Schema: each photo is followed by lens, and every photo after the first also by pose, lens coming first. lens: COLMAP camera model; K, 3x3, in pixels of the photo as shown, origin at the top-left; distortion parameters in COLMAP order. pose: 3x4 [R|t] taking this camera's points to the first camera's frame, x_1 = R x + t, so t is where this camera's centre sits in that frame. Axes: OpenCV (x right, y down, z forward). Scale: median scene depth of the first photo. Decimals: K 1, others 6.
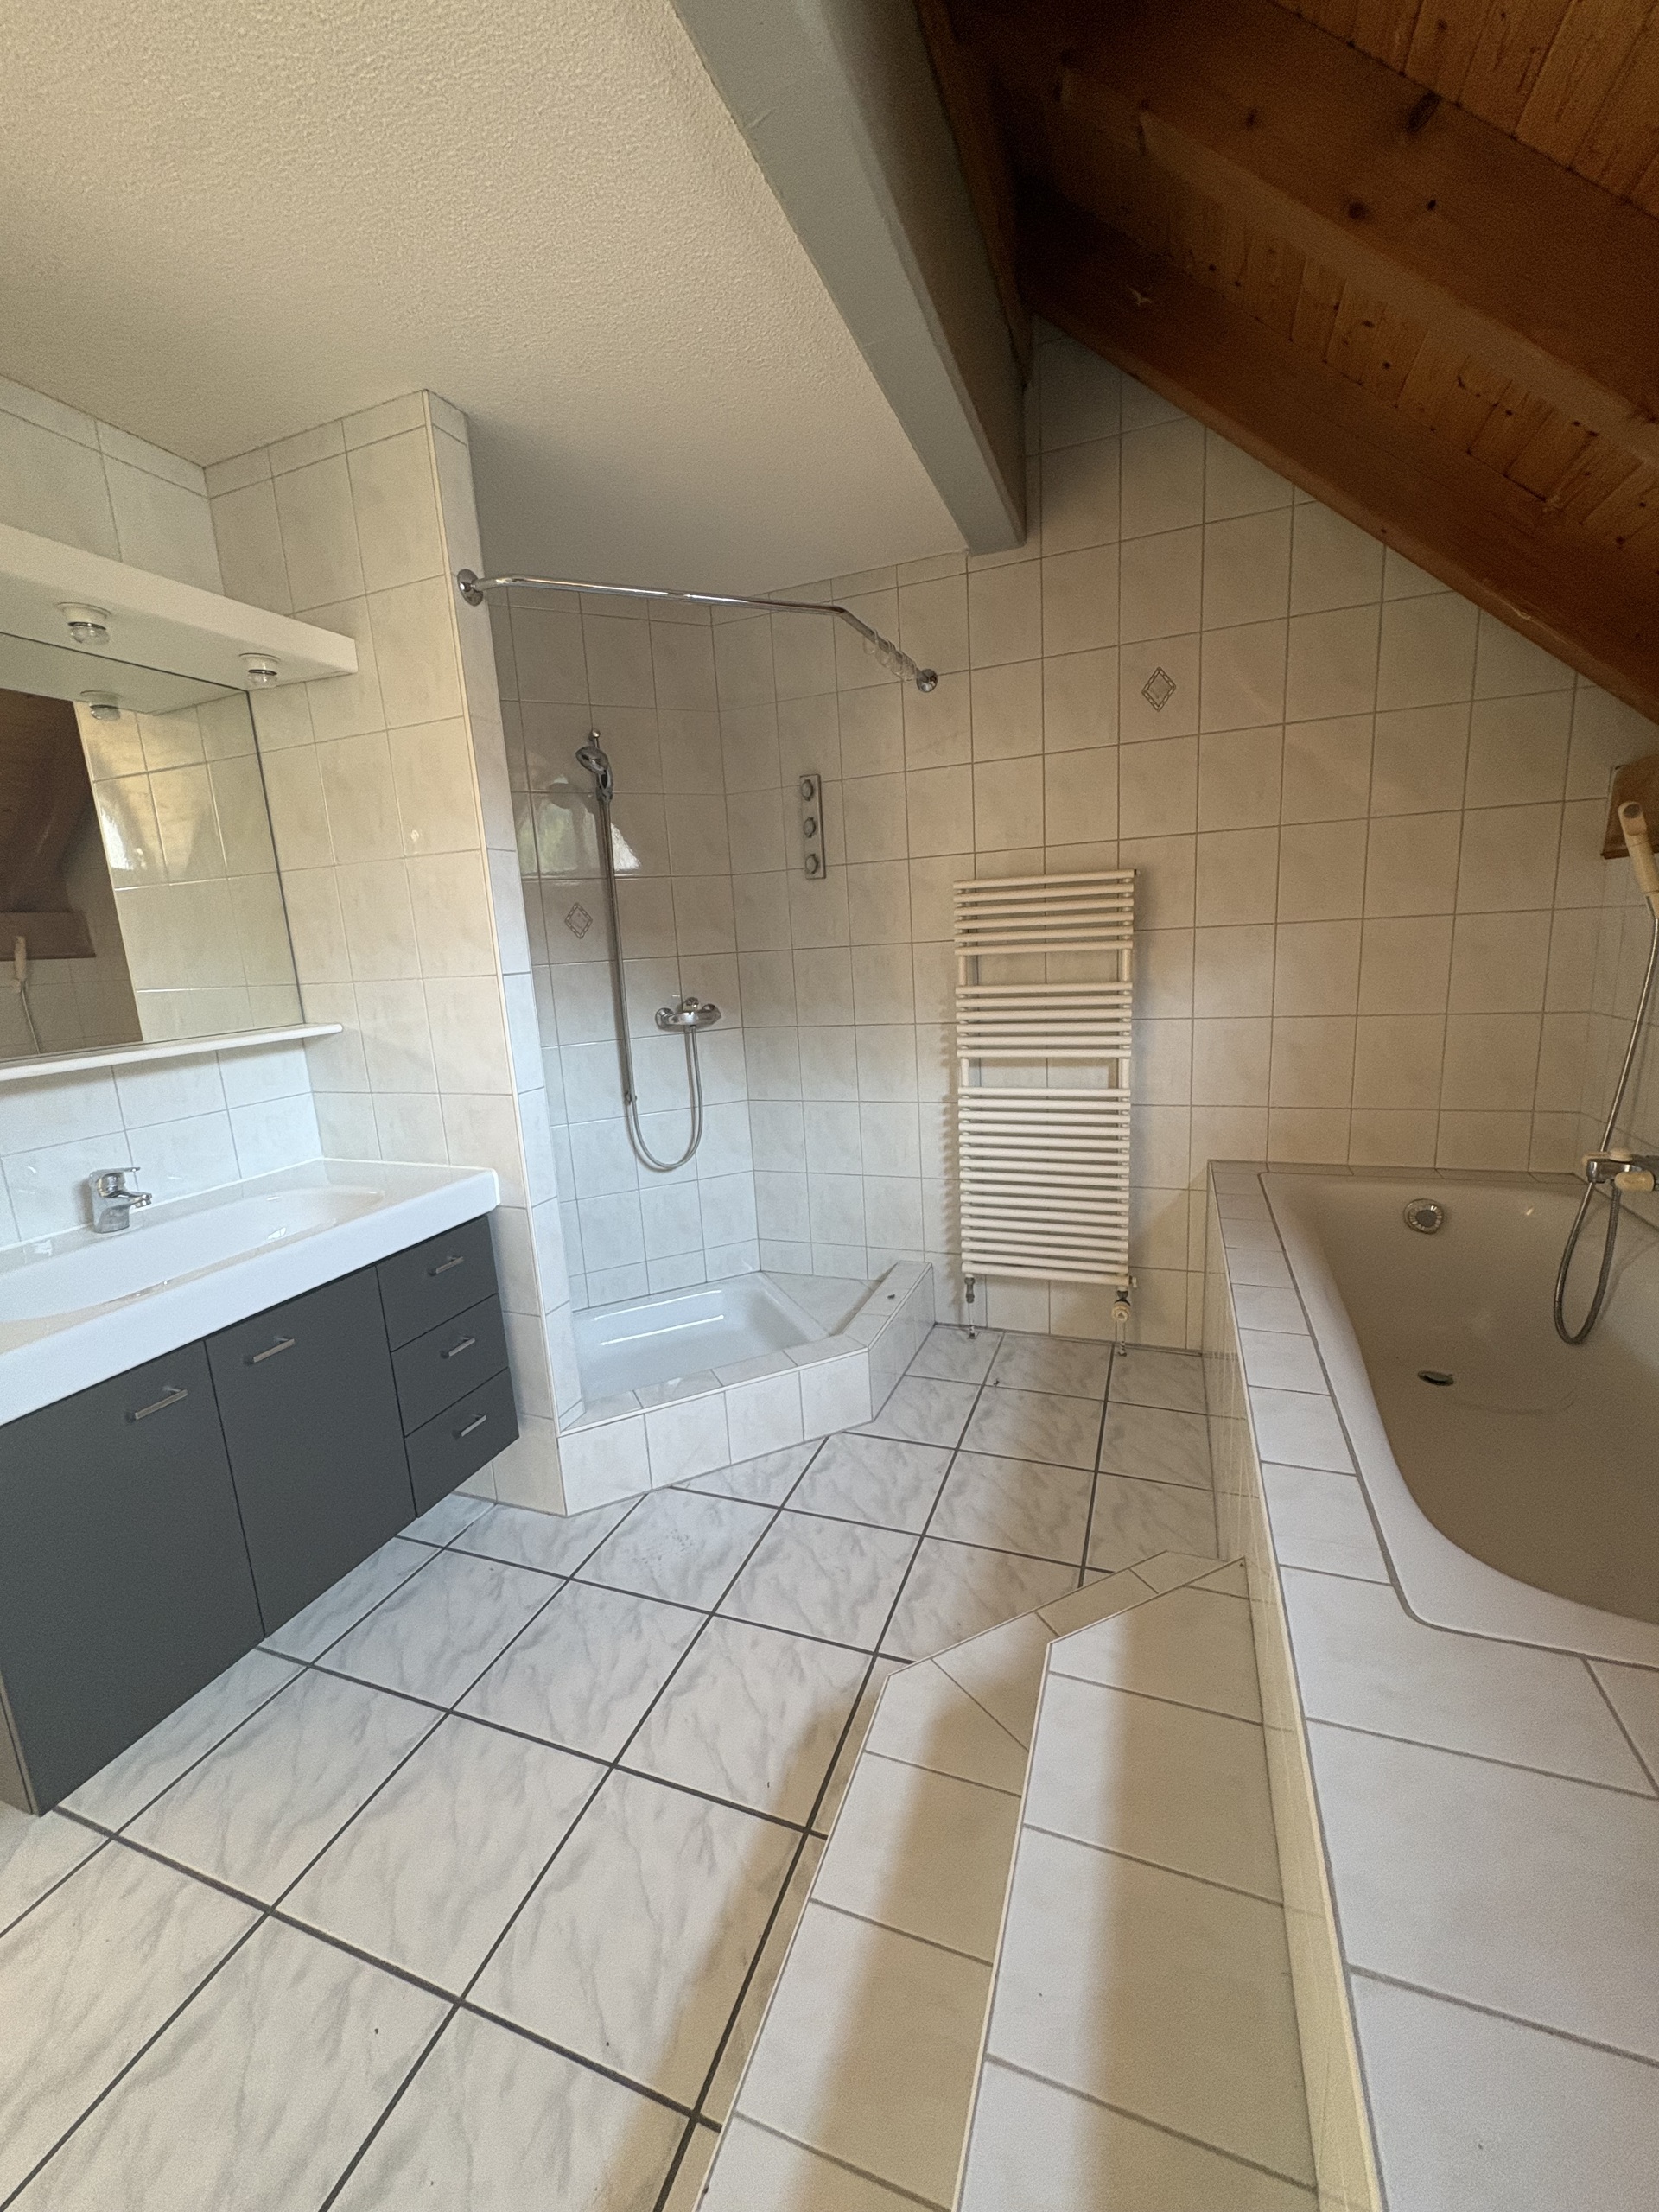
lens RADIAL K [[883.0, 0, 831.2], [0, 883.0, 1105.9], [0, 0, 1]] dist [-0.002766, 0.000200]
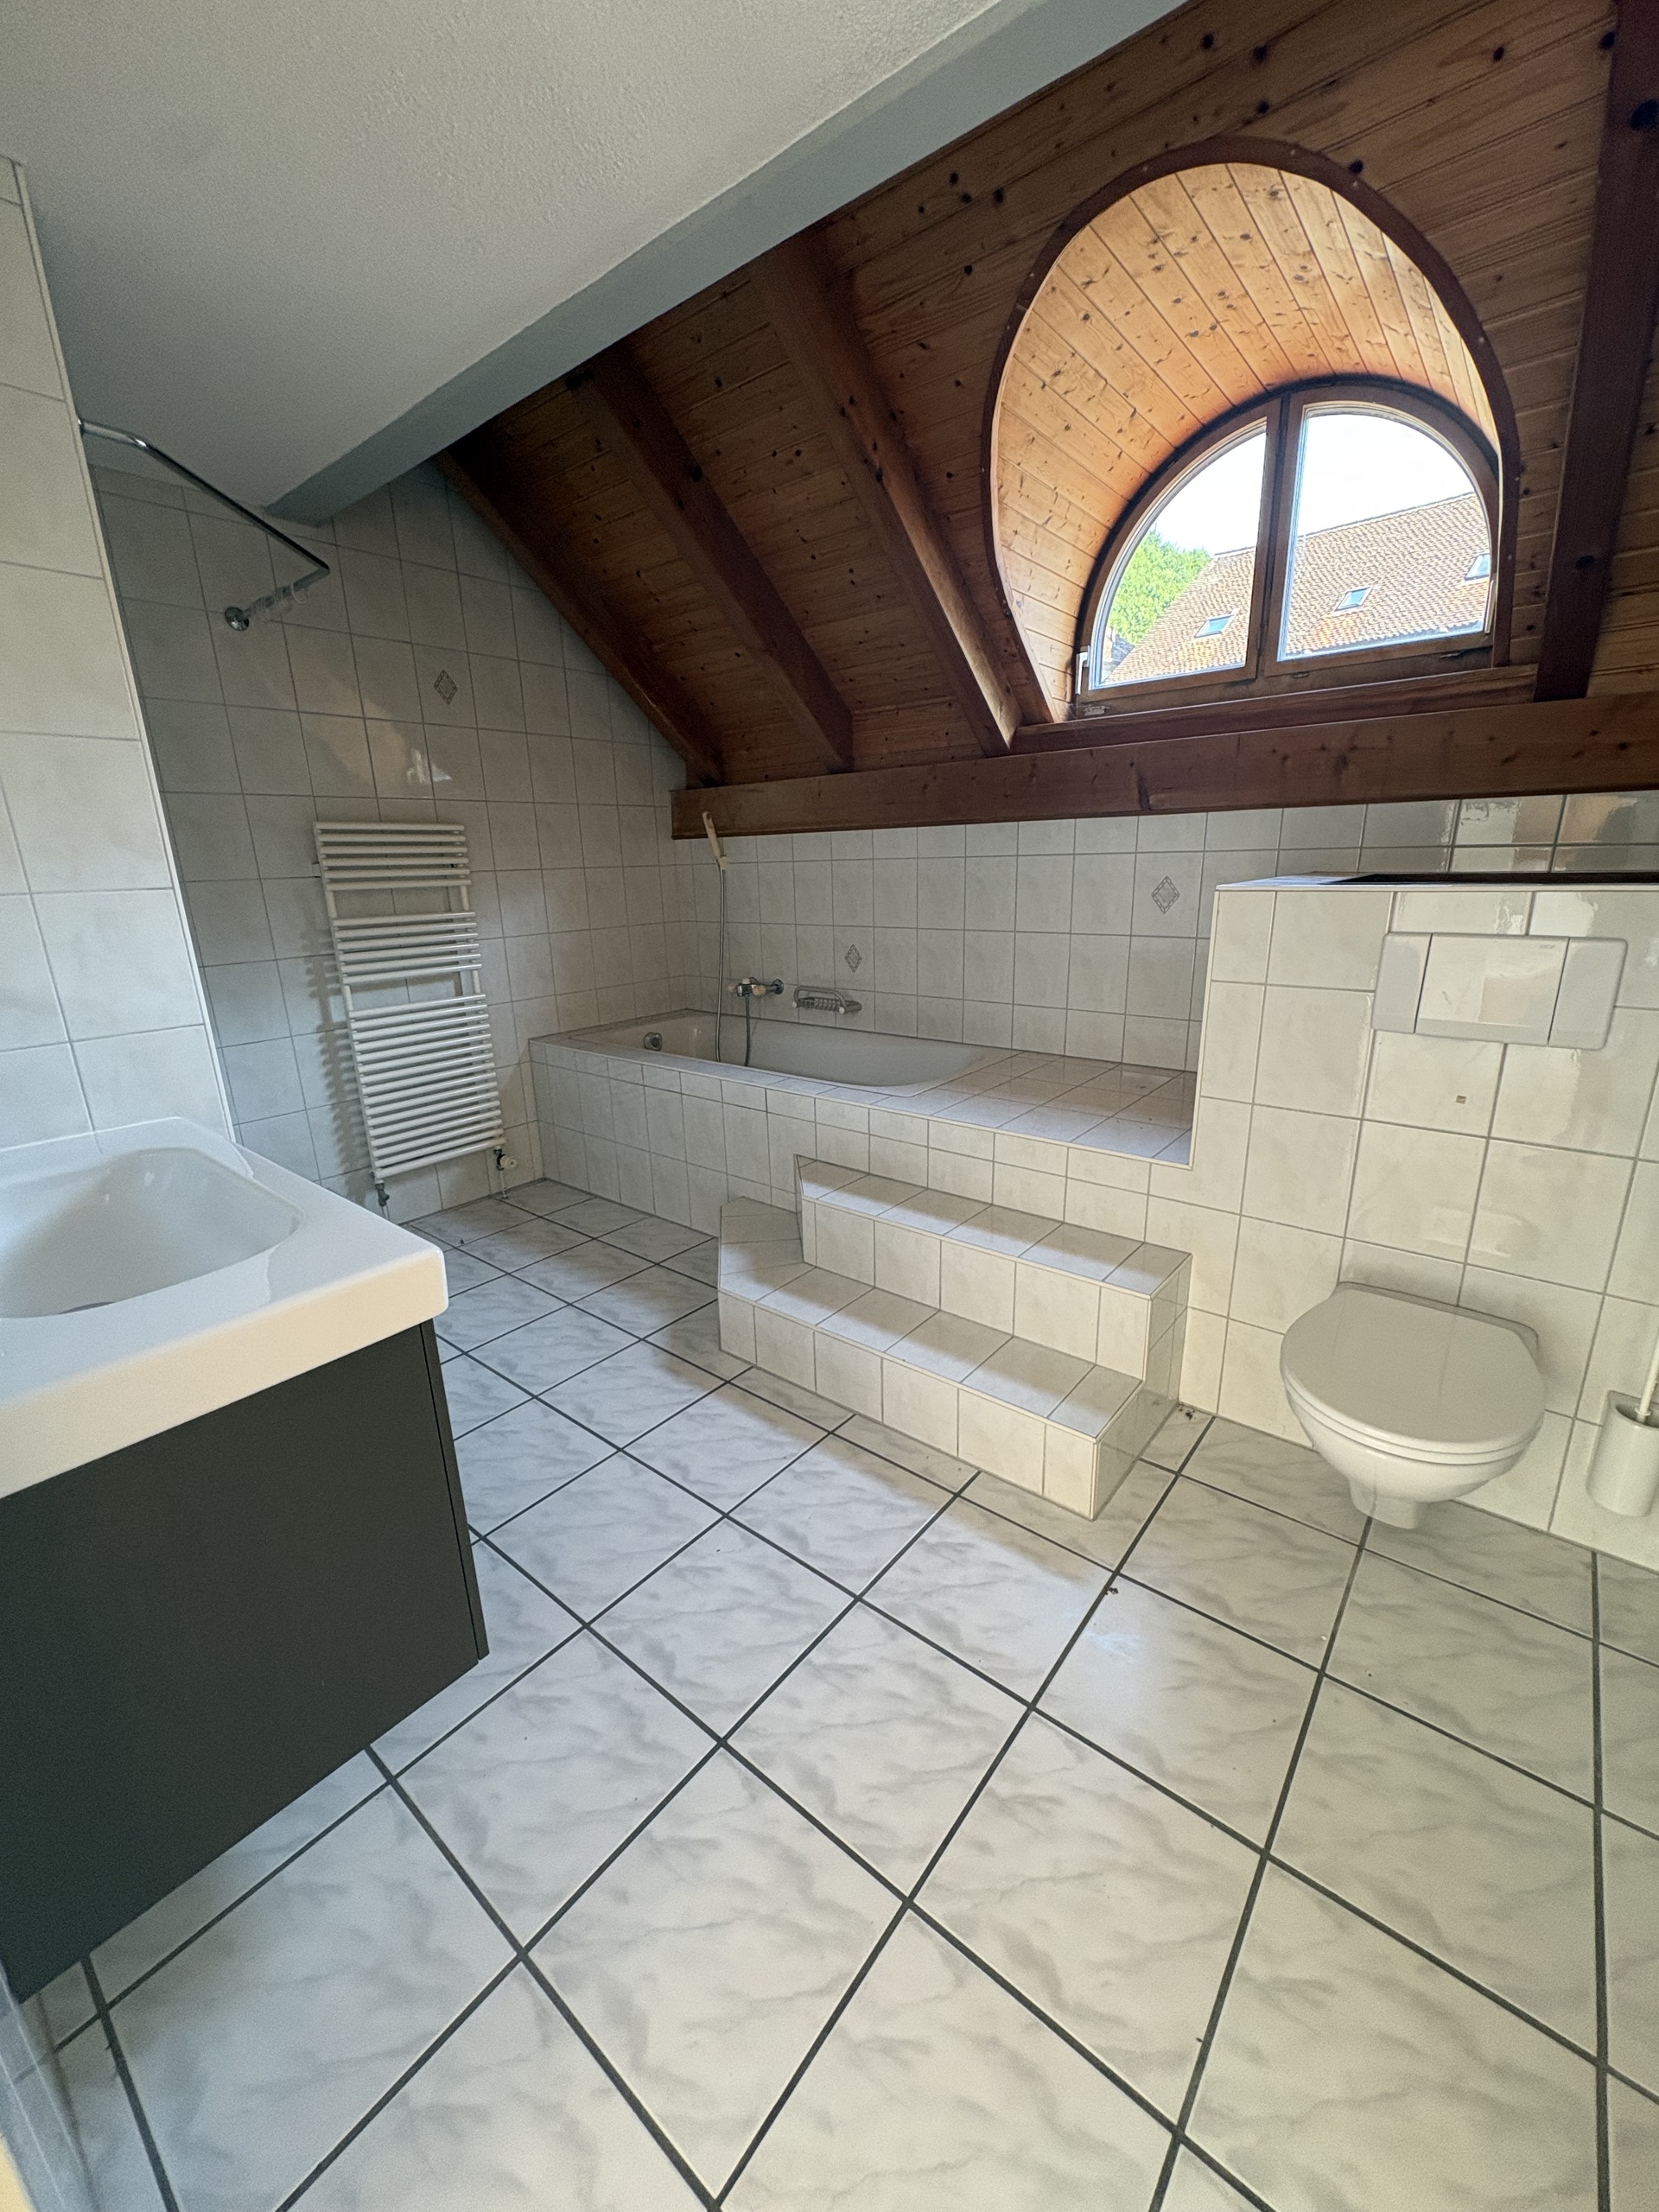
lens RADIAL K [[883.0, 0, 834.1], [0, 883.0, 1107.2], [0, 0, 1]] dist [-0.002766, 0.000200]
pose [[0.316152, -0.215618, 0.923881, -0.723312], [0.189111, 0.968610, 0.161343, 0.031702], [-0.929669, 0.123707, 0.347004, 0.070523]]
